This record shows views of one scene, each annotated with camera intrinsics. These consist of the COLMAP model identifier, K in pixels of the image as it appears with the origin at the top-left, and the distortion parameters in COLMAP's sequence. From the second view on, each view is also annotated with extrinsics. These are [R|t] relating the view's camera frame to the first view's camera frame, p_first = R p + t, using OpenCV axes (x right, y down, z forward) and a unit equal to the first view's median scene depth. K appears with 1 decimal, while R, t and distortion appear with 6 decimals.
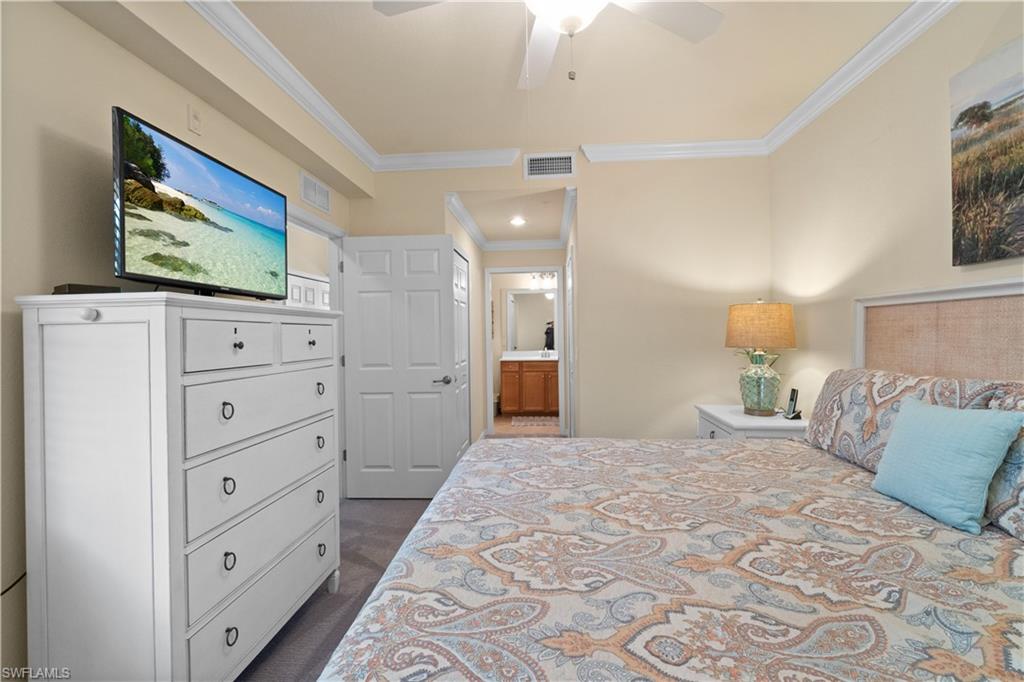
lens RADIAL K [[457.1, 0, 512.4], [0, 457.1, 333.2], [0, 0, 1]] dist [0.000101, 0.000019]
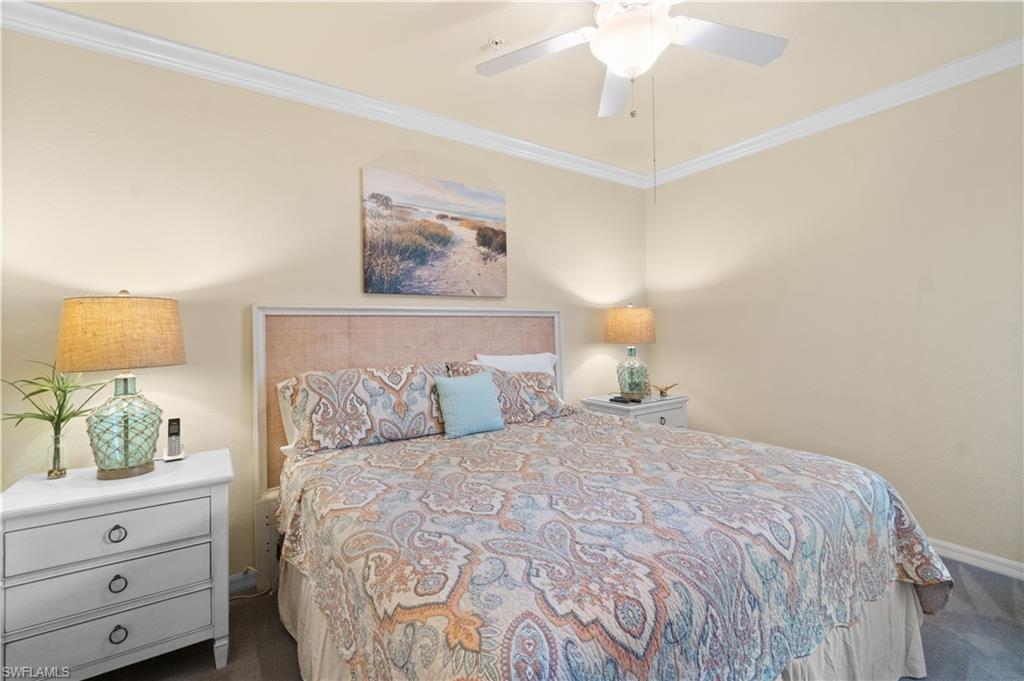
lens RADIAL K [[457.1, 0, 513.4], [0, 457.1, 341.9], [0, 0, 1]] dist [0.000101, 0.000019]
pose [[-0.622958, 0.005861, 0.782233, -0.467135], [0.027389, 0.999522, 0.014324, 0.003356], [-0.781776, 0.030348, -0.622821, 1.503398]]
